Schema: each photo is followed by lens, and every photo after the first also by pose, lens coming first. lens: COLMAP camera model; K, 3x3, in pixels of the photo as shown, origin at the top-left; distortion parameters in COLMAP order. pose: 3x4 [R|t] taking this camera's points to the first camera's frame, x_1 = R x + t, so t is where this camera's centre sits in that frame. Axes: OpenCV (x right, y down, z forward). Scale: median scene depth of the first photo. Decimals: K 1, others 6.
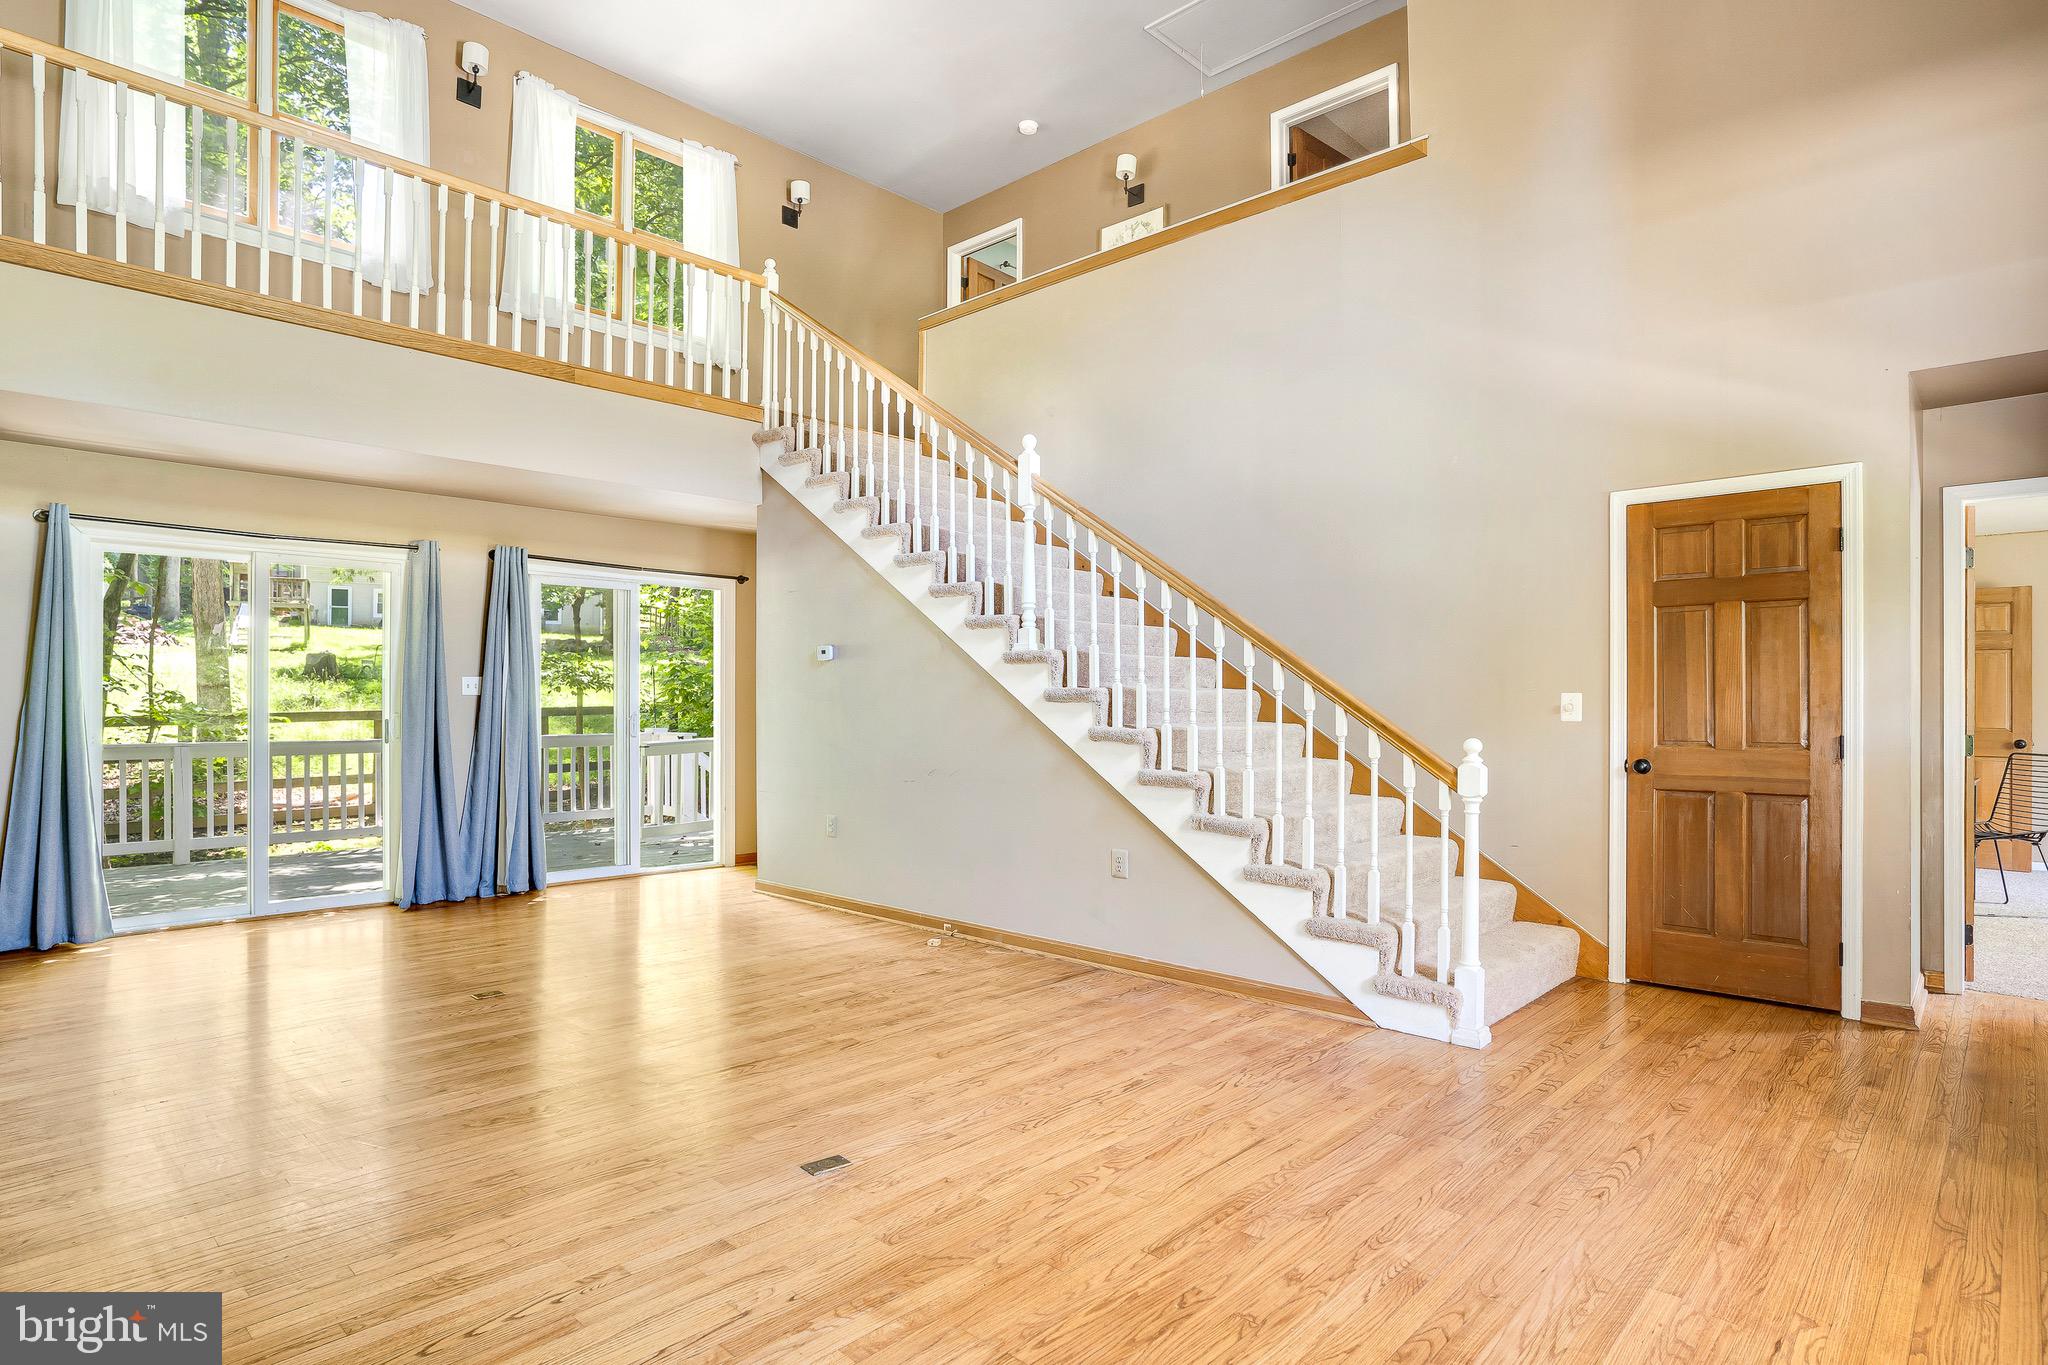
lens RADIAL K [[1090.4, 0, 1003.8], [0, 1090.4, 701.8], [0, 0, 1]] dist [-0.046063, 0.016648]
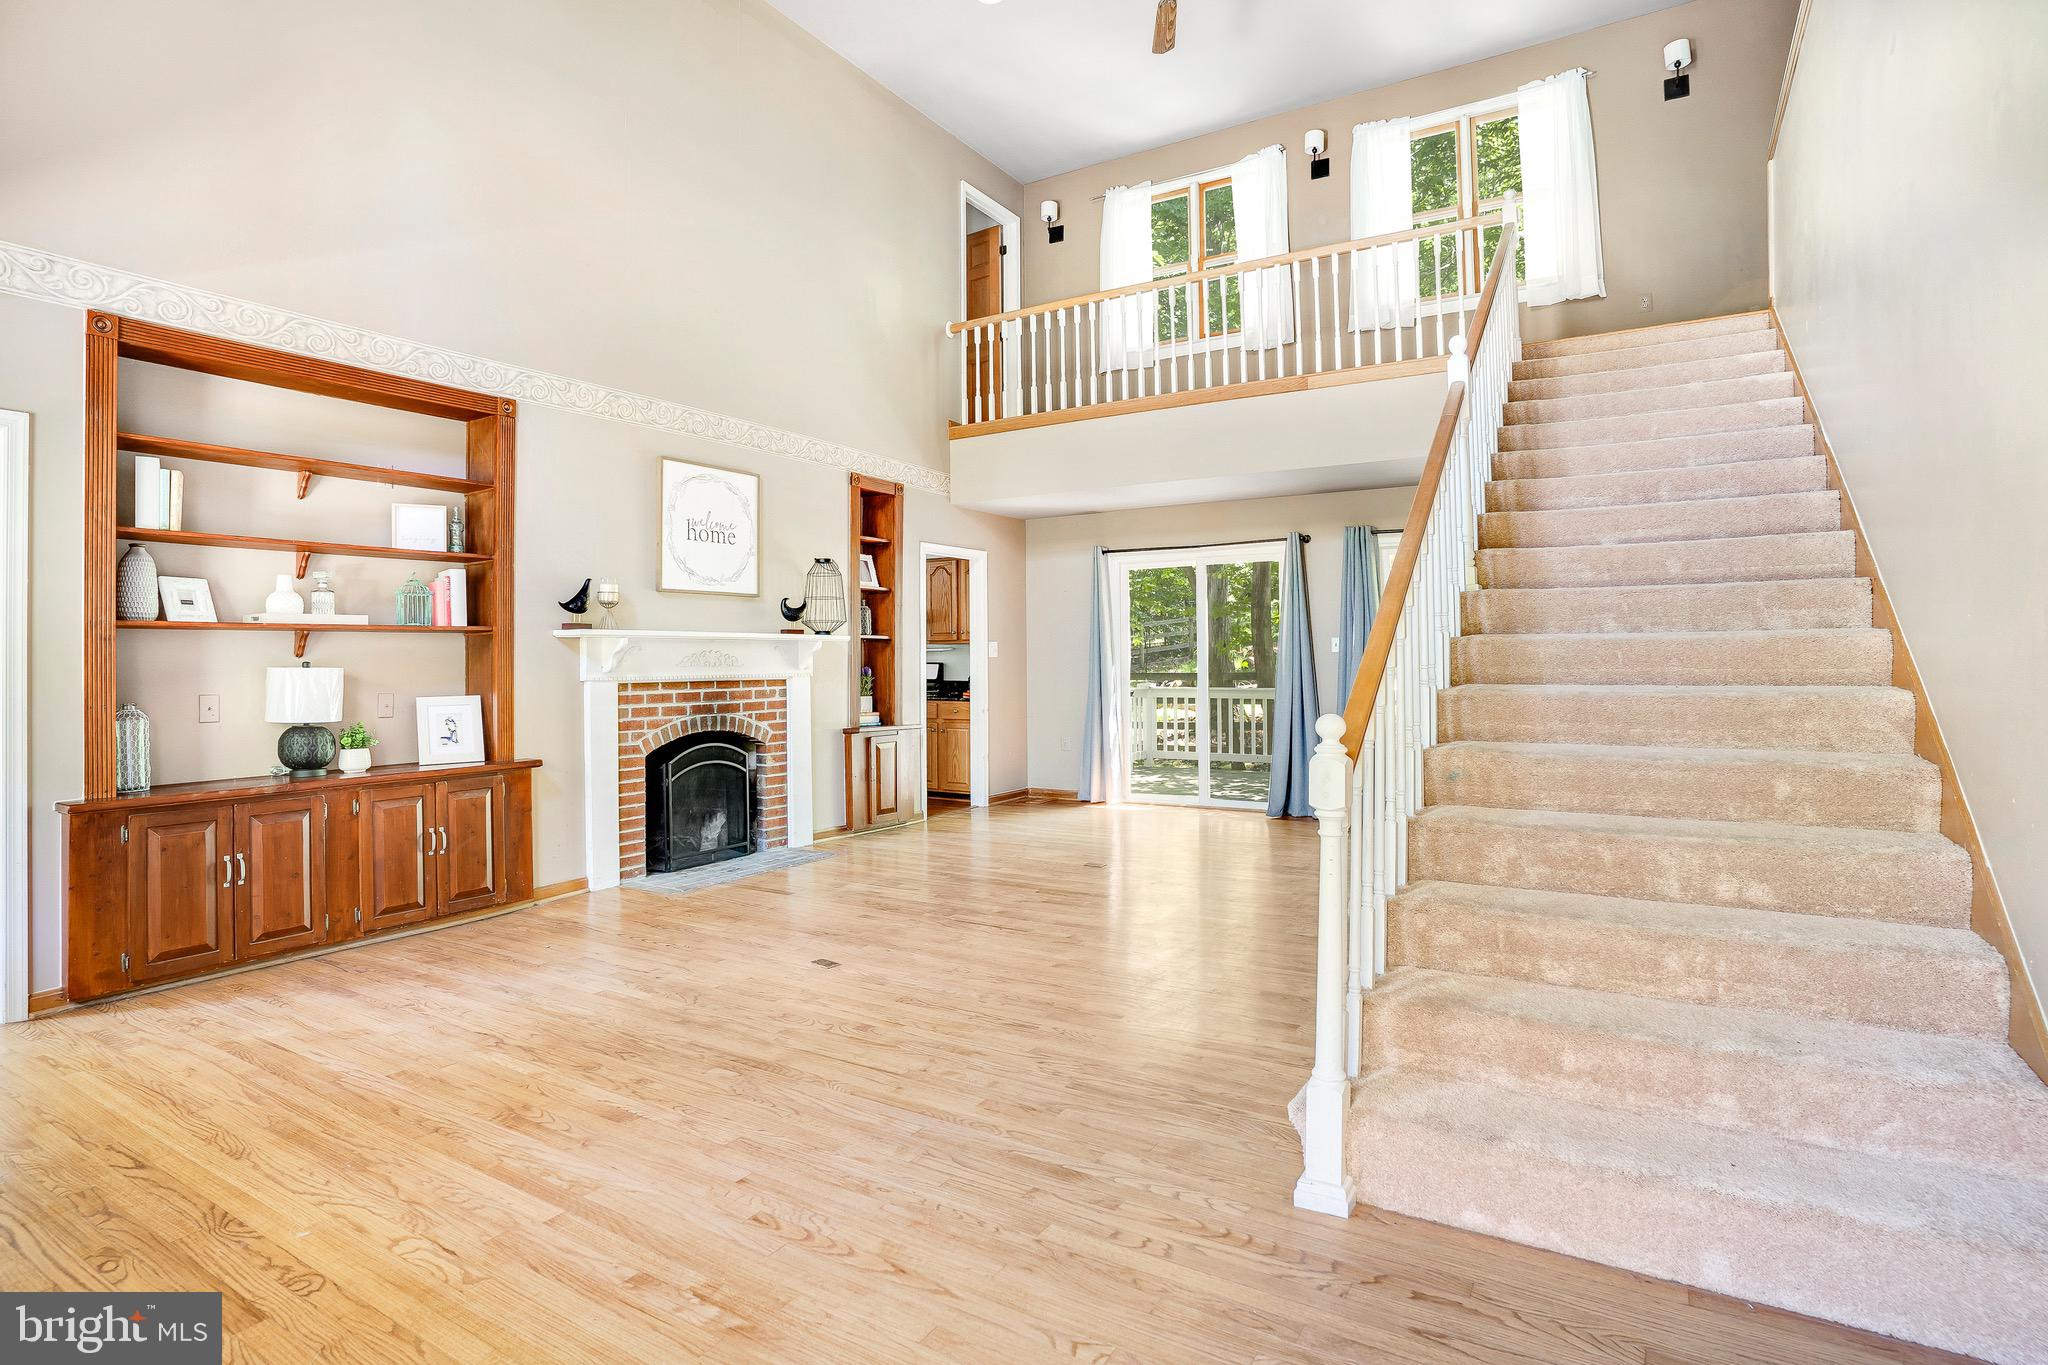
lens RADIAL K [[1021.7, 0, 1008.6], [0, 1021.7, 634.5], [0, 0, 1]] dist [-0.032175, 0.001608]
pose [[0.214188, -0.030255, -0.976324, 0.926126], [0.011502, 0.999529, -0.028451, 0.003247], [0.976725, -0.005136, 0.214436, 0.664294]]
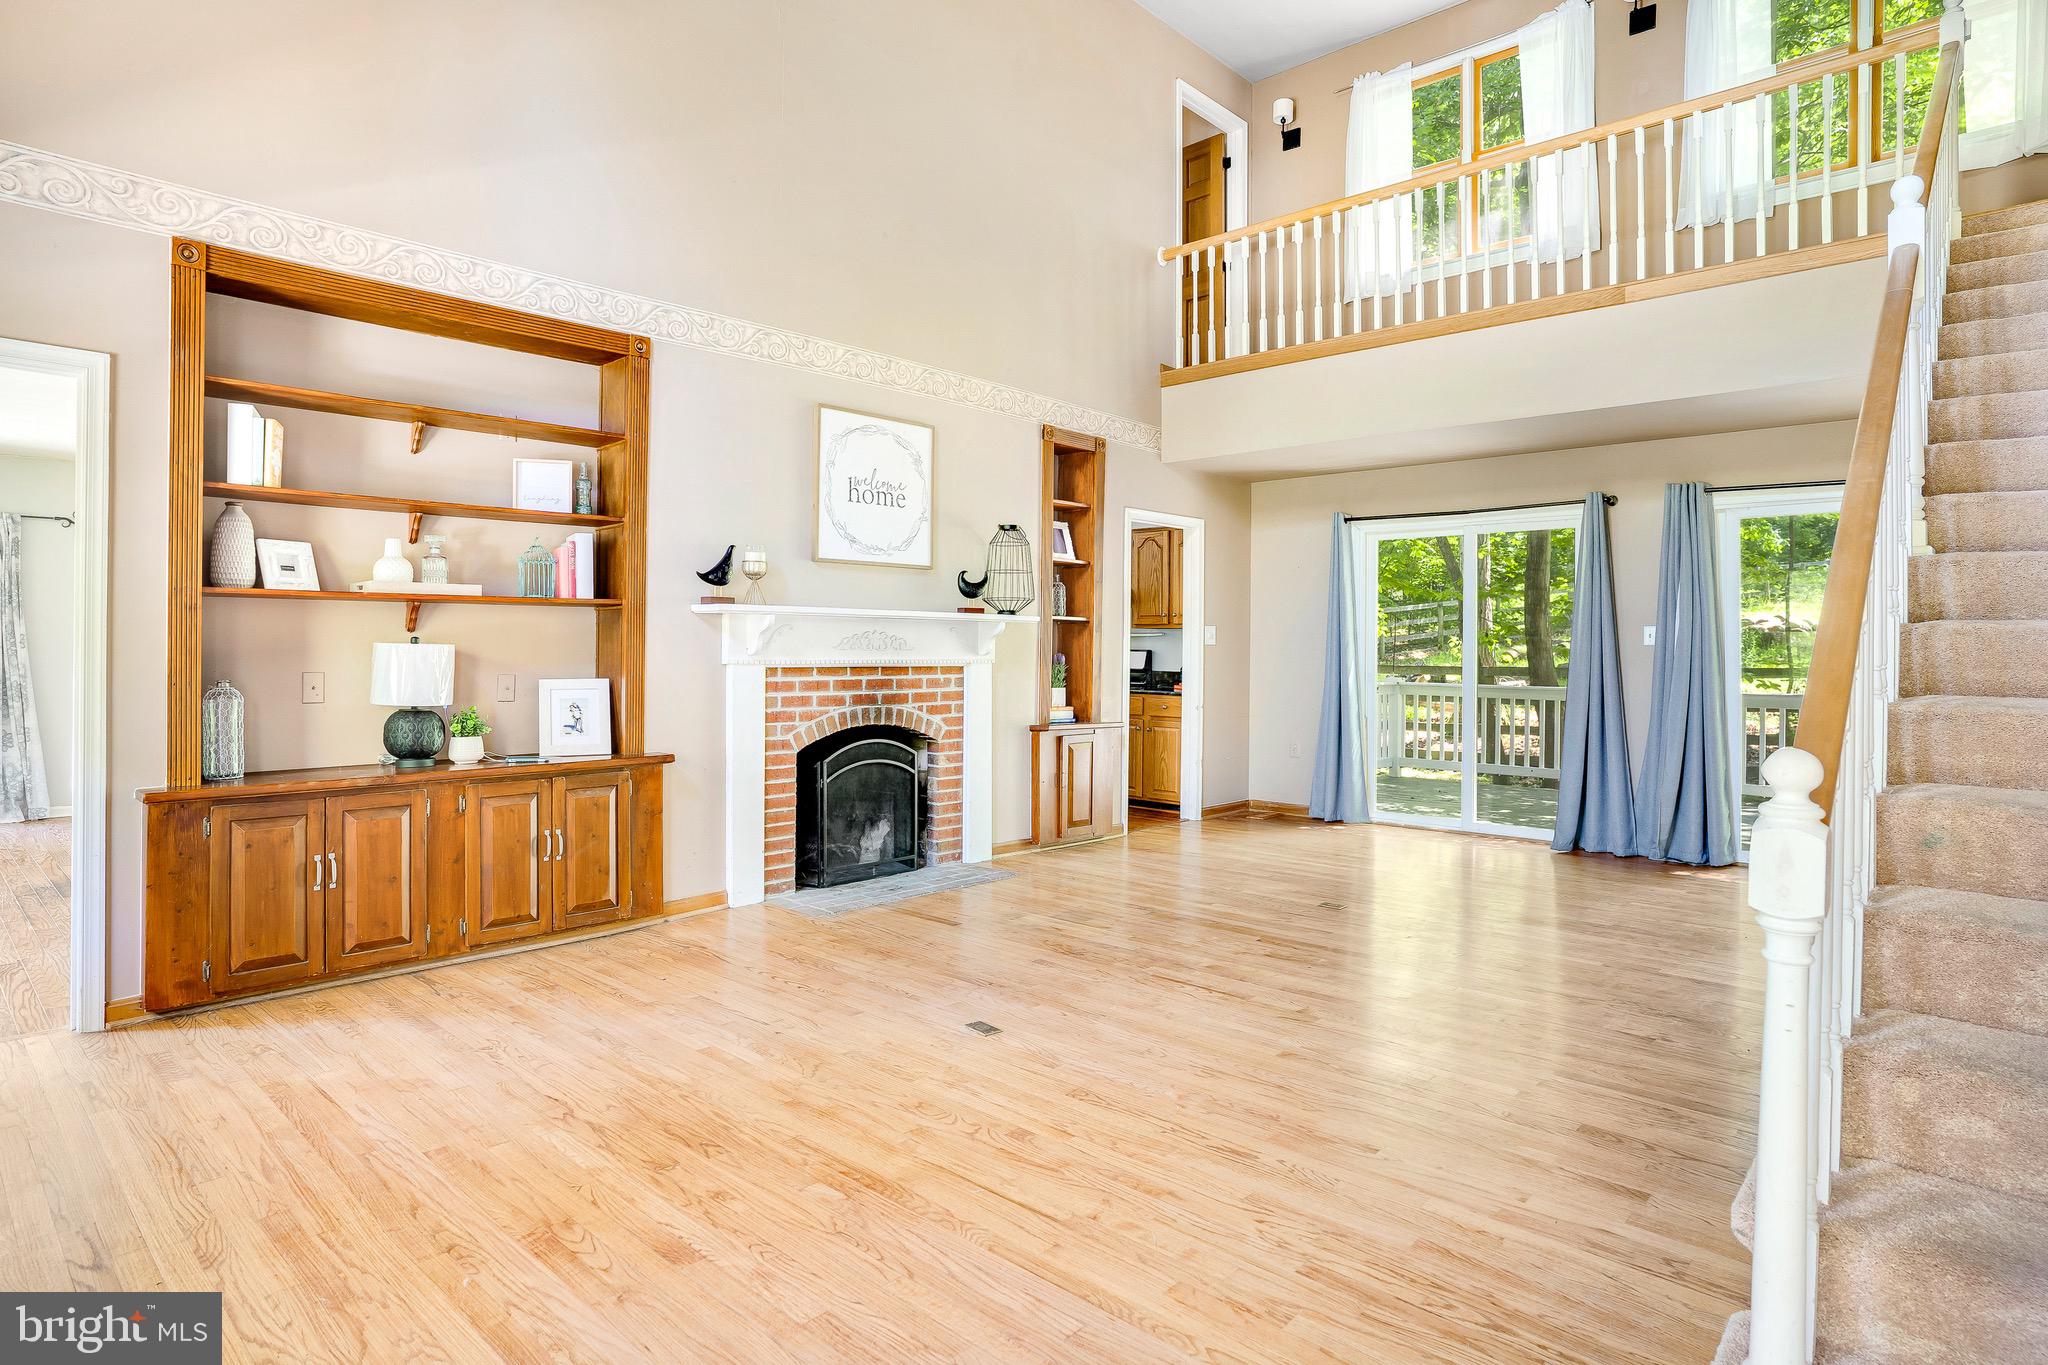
lens RADIAL K [[1090.4, 0, 1024.0], [0, 1090.4, 639.4], [0, 0, 1]] dist [-0.046063, 0.016648]
pose [[0.029421, -0.011021, -0.999506, 0.743106], [-0.005453, 0.999923, -0.011186, 0.003801], [0.999552, 0.005780, 0.029358, 0.706995]]
